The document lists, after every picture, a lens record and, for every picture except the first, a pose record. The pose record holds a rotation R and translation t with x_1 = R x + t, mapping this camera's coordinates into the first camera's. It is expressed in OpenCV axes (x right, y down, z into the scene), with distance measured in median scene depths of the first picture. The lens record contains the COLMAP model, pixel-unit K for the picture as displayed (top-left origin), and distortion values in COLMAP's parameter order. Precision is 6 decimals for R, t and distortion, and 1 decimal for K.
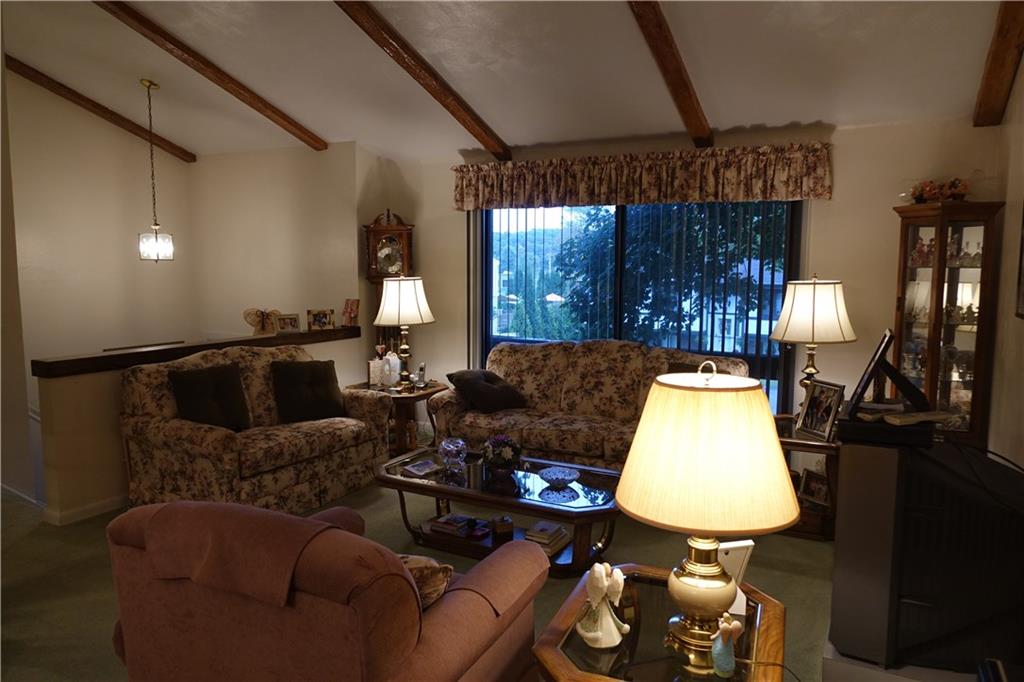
lens RADIAL K [[696.8, 0, 509.9], [0, 696.8, 338.8], [0, 0, 1]] dist [-0.003080, 0.000356]
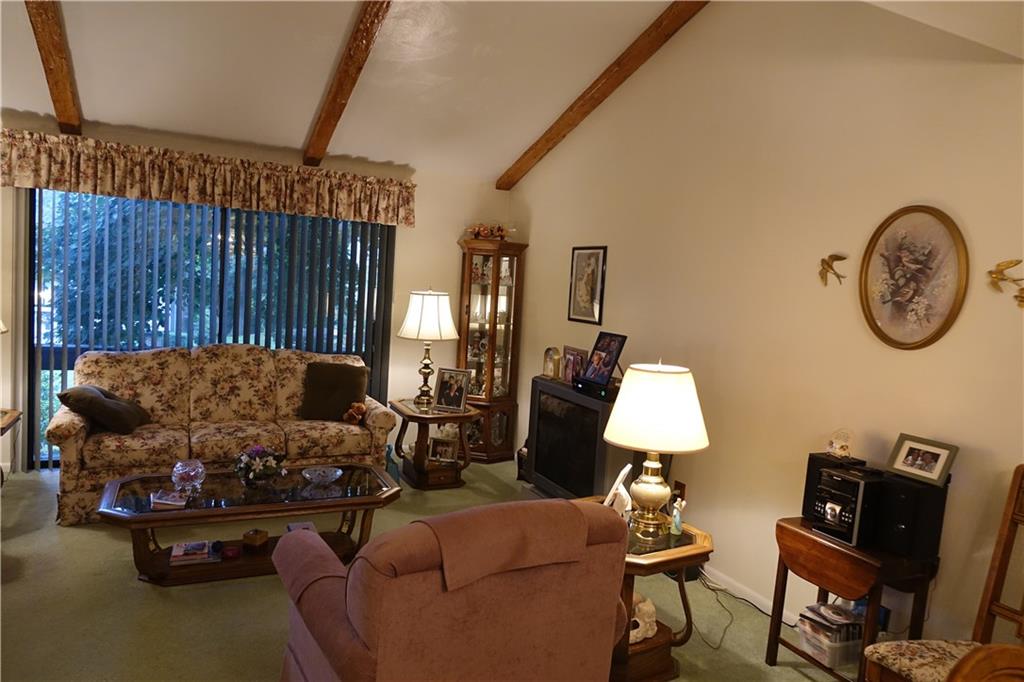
lens RADIAL K [[698.3, 0, 510.4], [0, 698.3, 339.4], [0, 0, 1]] dist [-0.004076, -0.002454]
pose [[0.584058, -0.035657, 0.810928, -0.452462], [0.024474, 0.999354, 0.026316, -0.022270], [-0.811343, 0.004477, 0.584553, 0.101127]]
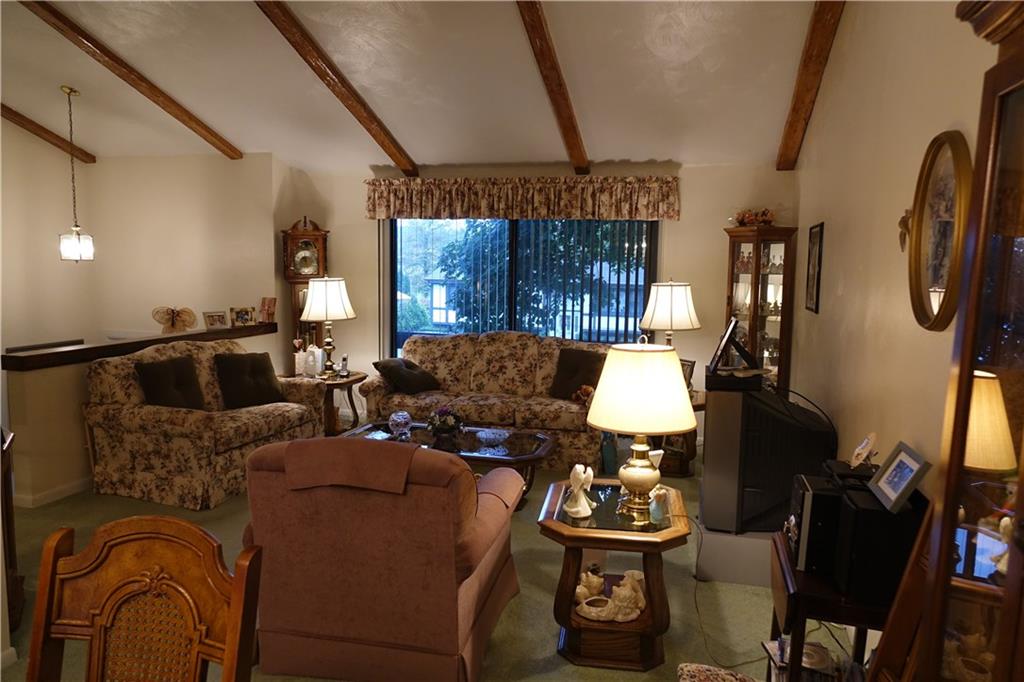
lens RADIAL K [[698.3, 0, 510.4], [0, 698.3, 339.4], [0, 0, 1]] dist [-0.004076, -0.002454]
pose [[0.973578, -0.015087, 0.227856, -0.136005], [0.014145, 0.999883, 0.005764, 0.009207], [-0.227916, -0.002389, 0.973678, -0.183572]]
